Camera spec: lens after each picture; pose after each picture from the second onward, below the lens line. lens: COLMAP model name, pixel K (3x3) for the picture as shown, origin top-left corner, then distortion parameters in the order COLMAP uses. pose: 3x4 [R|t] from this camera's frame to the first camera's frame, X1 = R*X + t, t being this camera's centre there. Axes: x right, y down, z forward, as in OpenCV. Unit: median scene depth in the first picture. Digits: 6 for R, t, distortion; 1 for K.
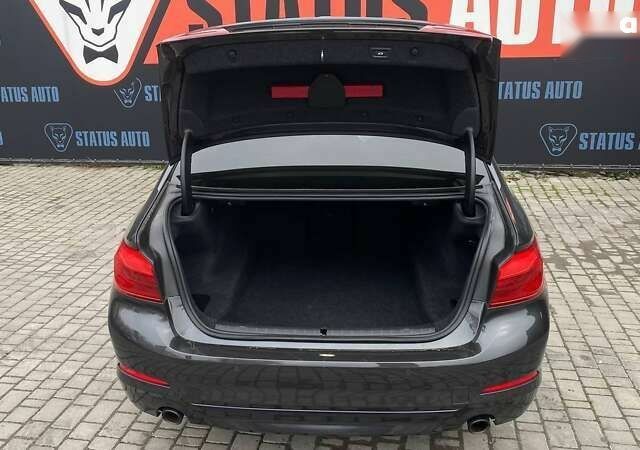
lens RADIAL K [[592.9, 0, 320.0], [0, 592.9, 225.0], [0, 0, 1]] dist [-0.003985, -0.007976]
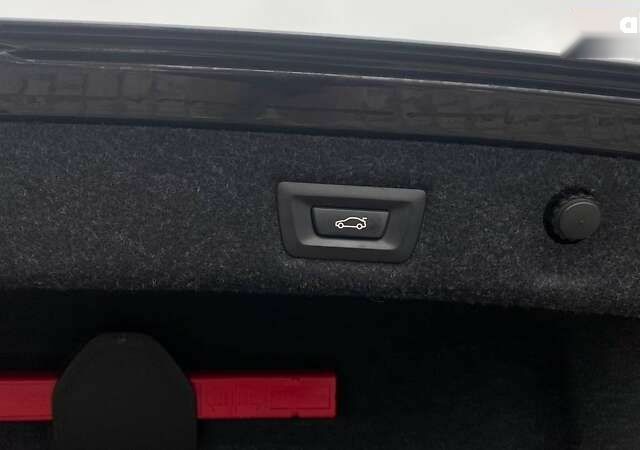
lens RADIAL K [[592.7, 0, 330.1], [0, 592.7, 222.3], [0, 0, 1]] dist [0.015635, -0.015199]
pose [[0.990962, 0.041074, 0.127701, 0.163697], [0.013086, 0.917832, -0.396754, -0.487249], [-0.133504, 0.394839, 0.908999, 1.832429]]
